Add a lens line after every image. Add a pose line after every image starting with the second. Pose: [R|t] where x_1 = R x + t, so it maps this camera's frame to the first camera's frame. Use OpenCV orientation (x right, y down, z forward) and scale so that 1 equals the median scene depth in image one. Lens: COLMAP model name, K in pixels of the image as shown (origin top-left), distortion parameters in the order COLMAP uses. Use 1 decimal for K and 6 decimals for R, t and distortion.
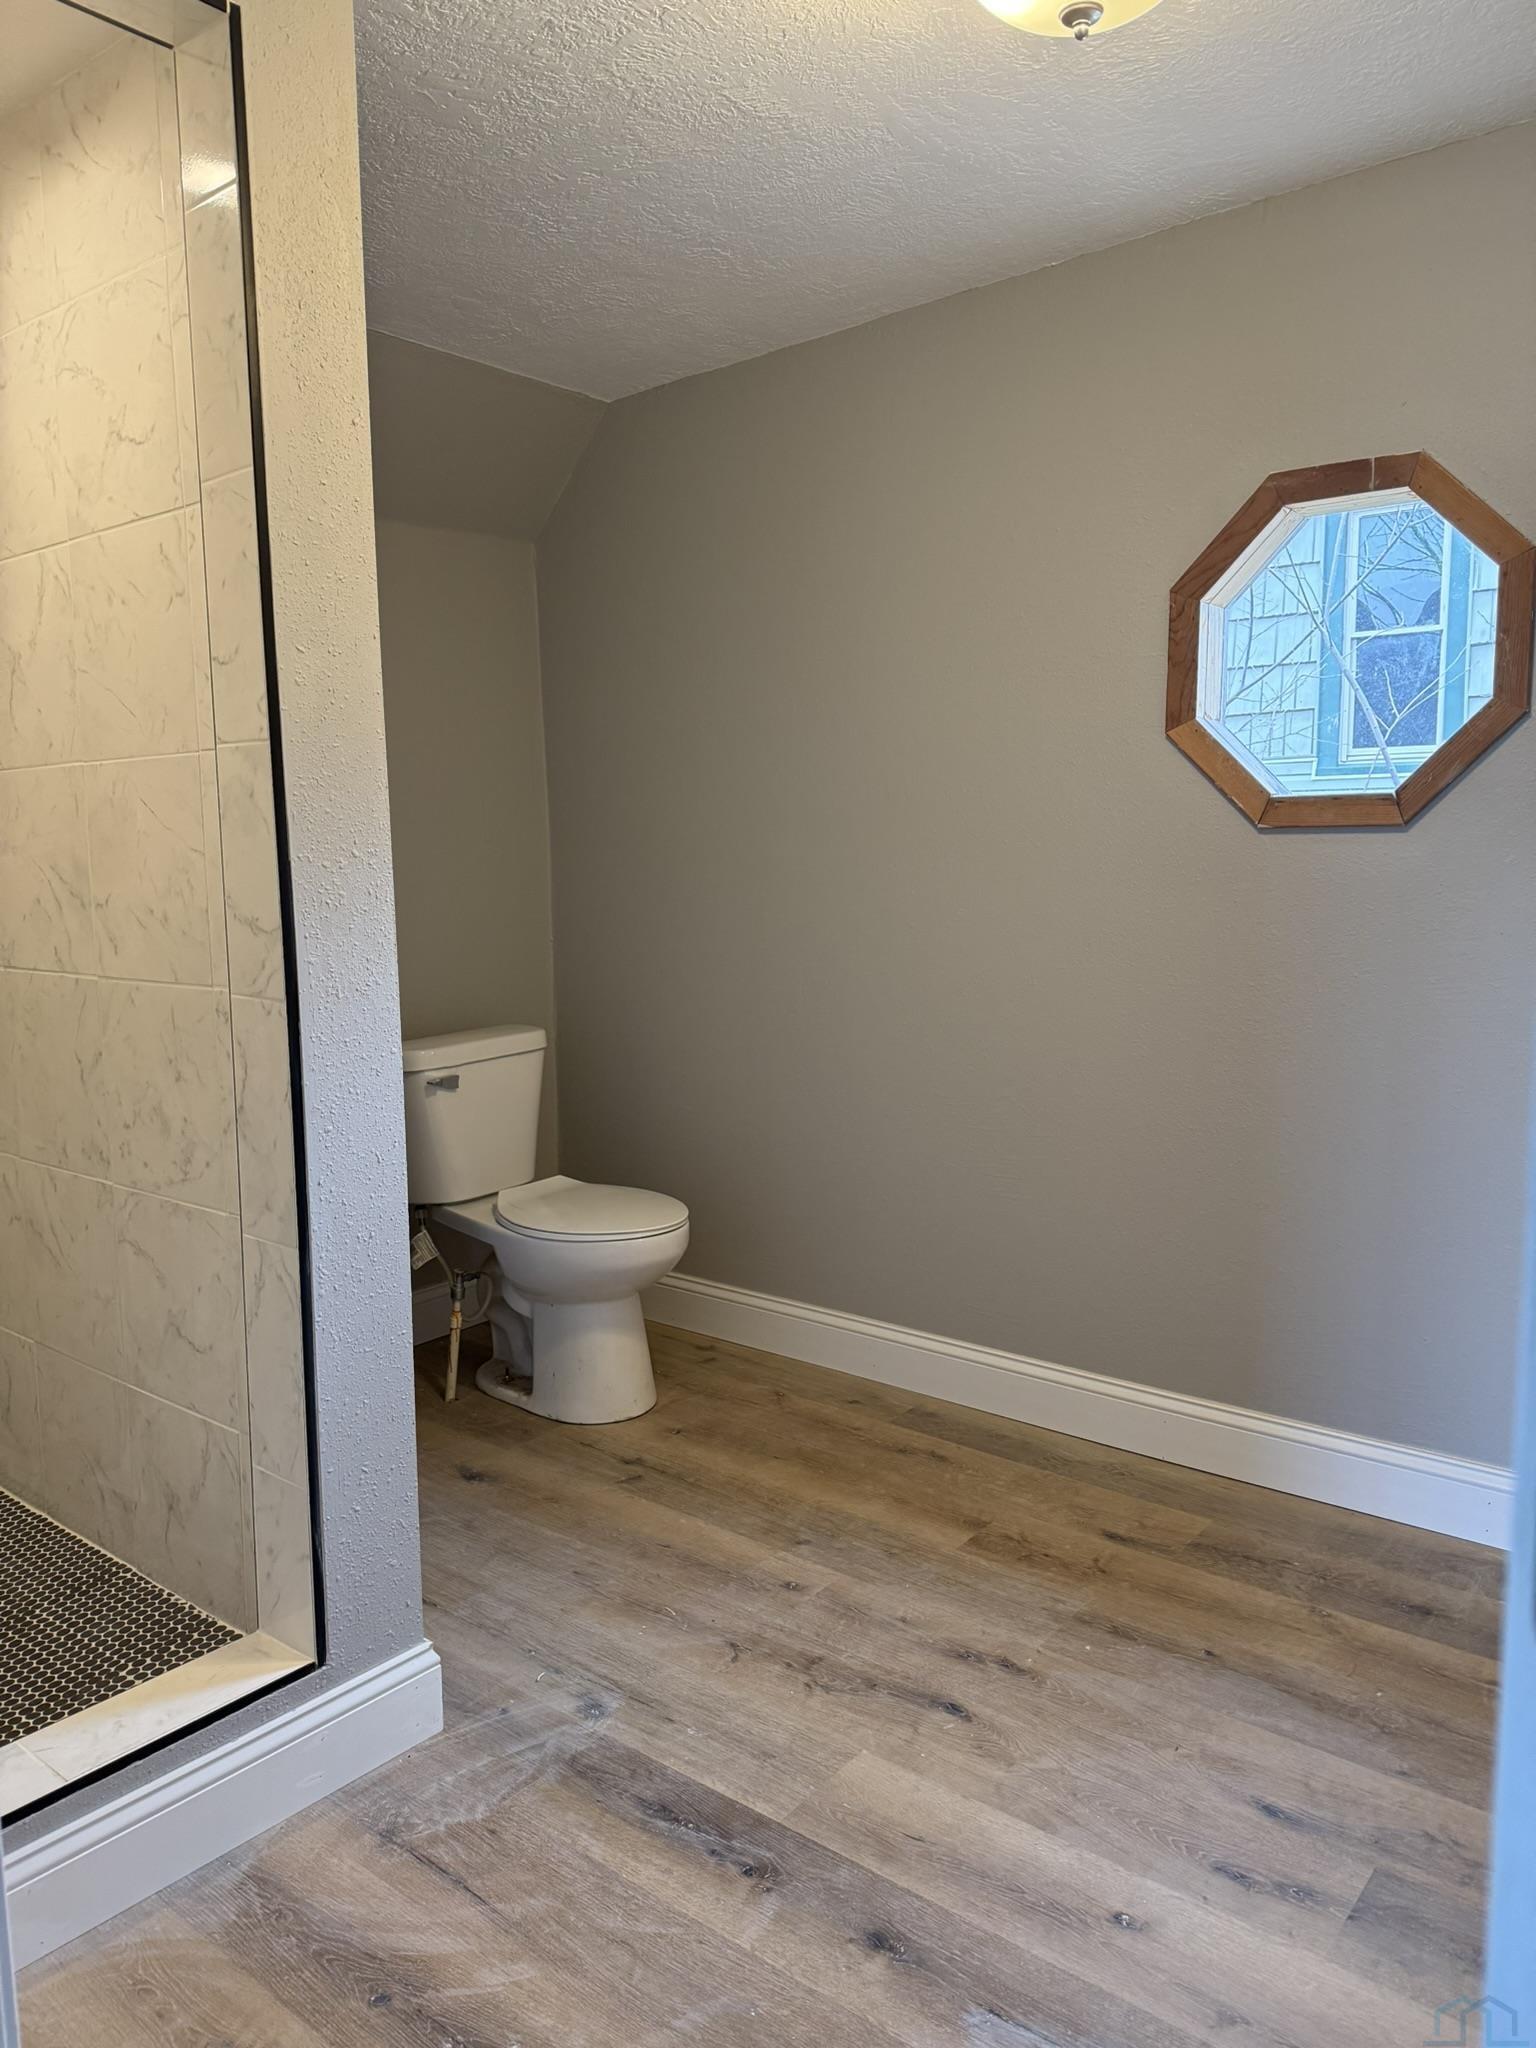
lens RADIAL K [[1412.8, 0, 768.0], [0, 1412.8, 1024.0], [0, 0, 1]] dist [0.070596, -0.103659]
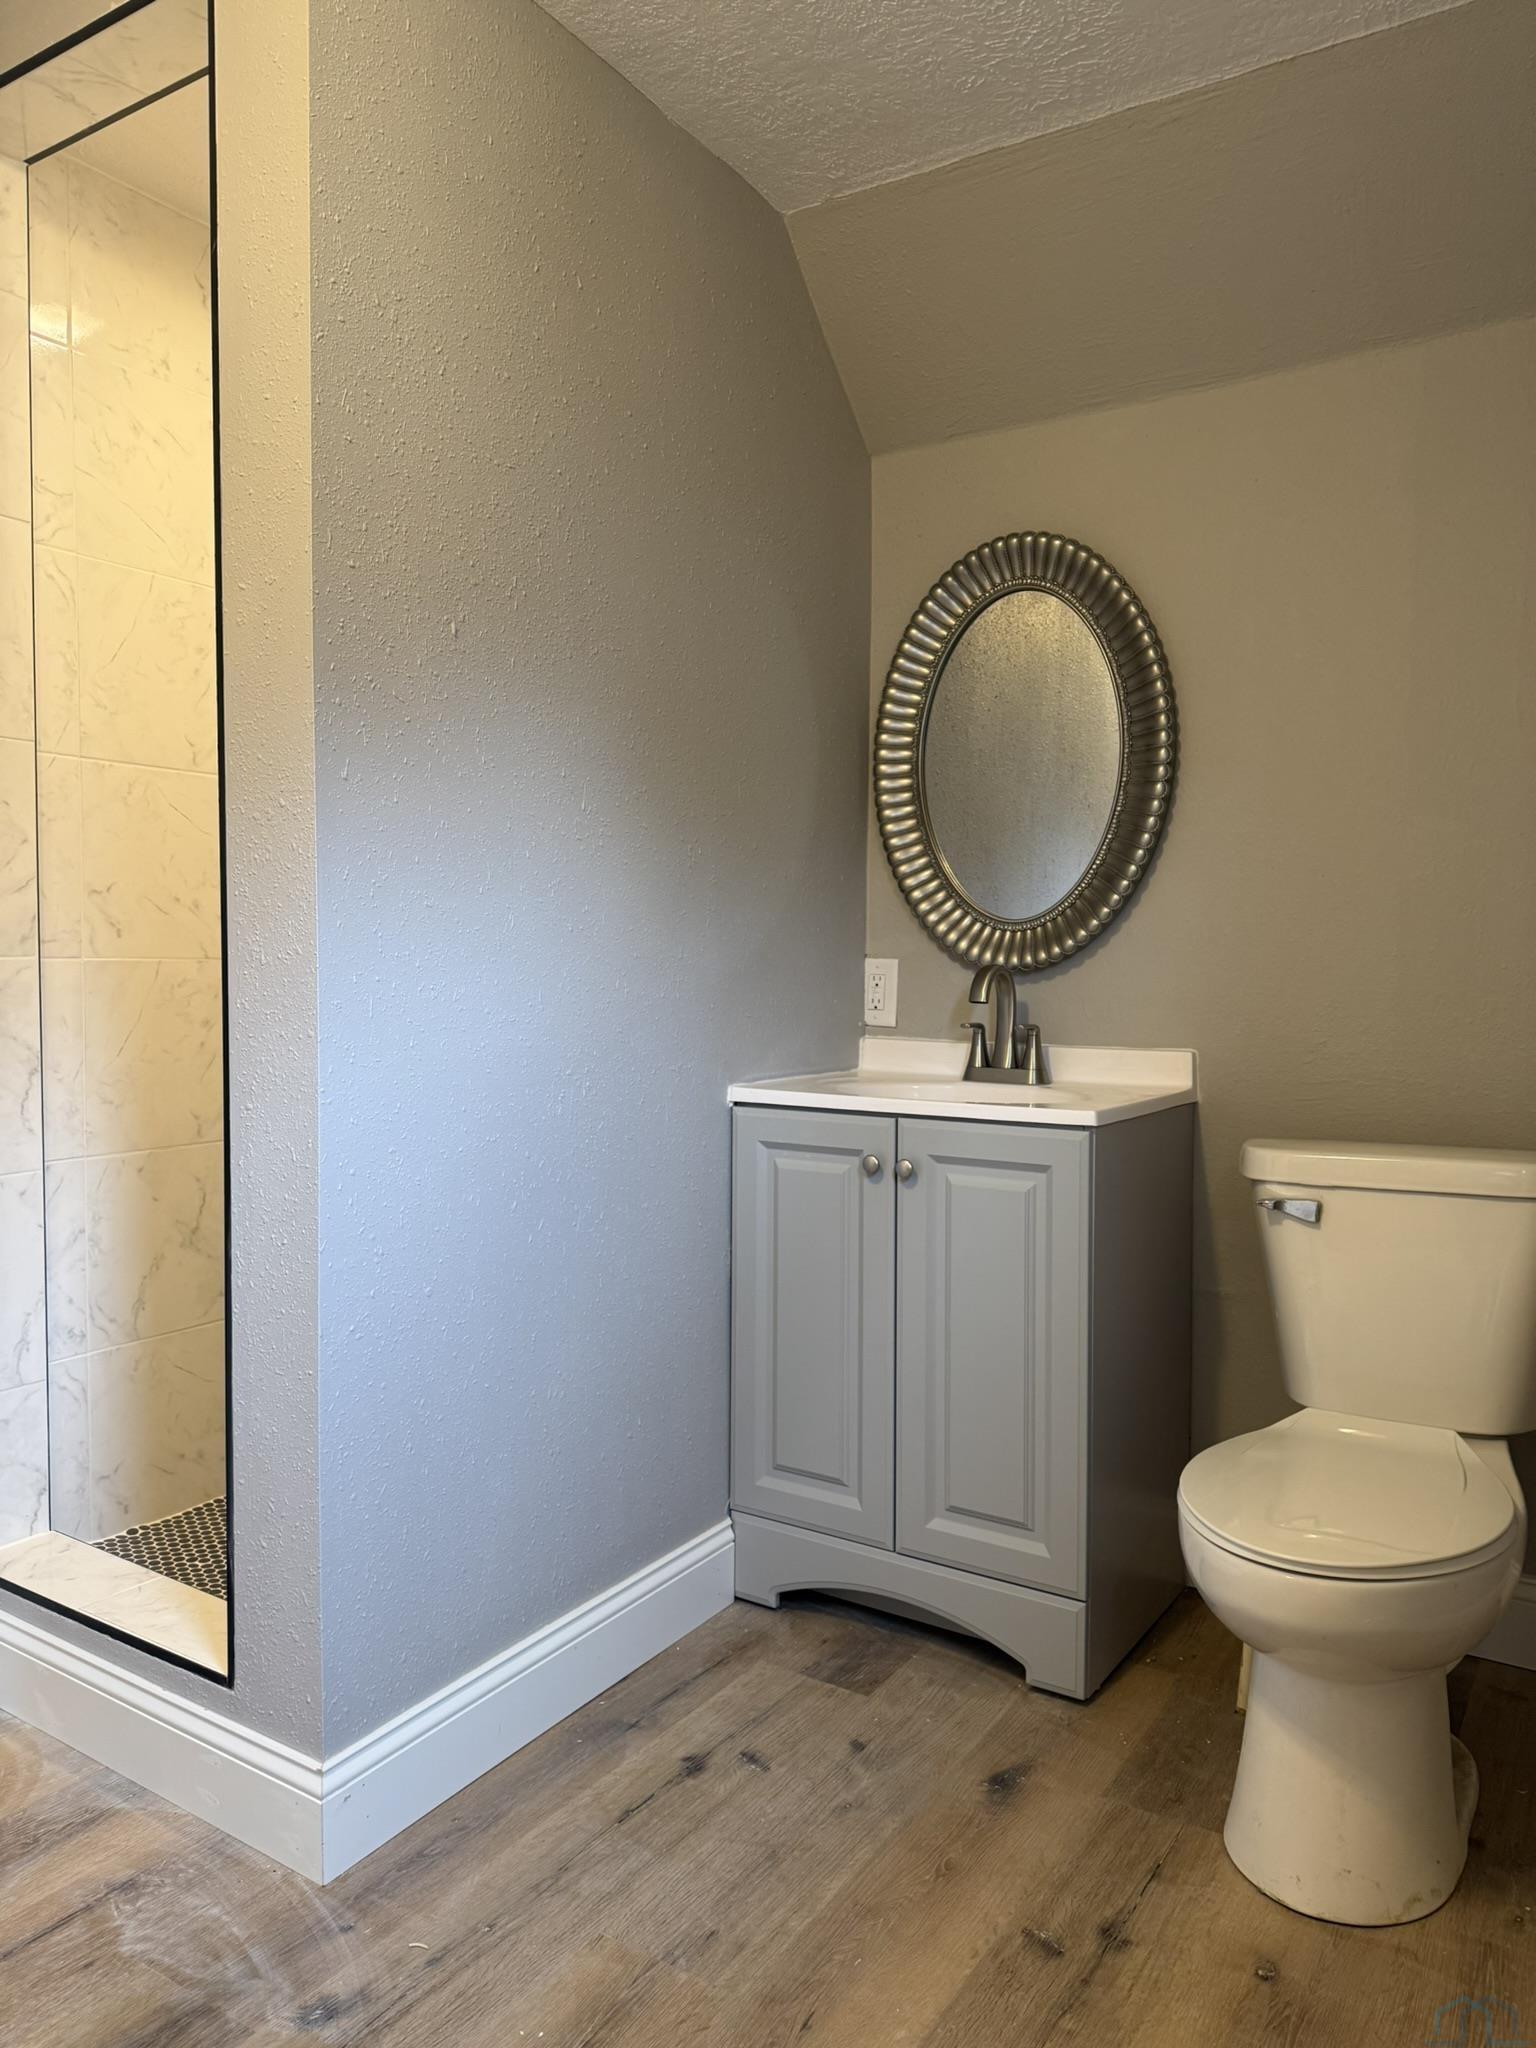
lens RADIAL K [[1437.4, 0, 768.0], [0, 1437.4, 1024.0], [0, 0, 1]] dist [0.000780, -0.001940]
pose [[0.120024, 0.058313, -0.991057, 0.537621], [-0.127561, 0.990904, 0.042856, -0.053625], [0.984542, 0.121277, 0.126370, 1.002174]]
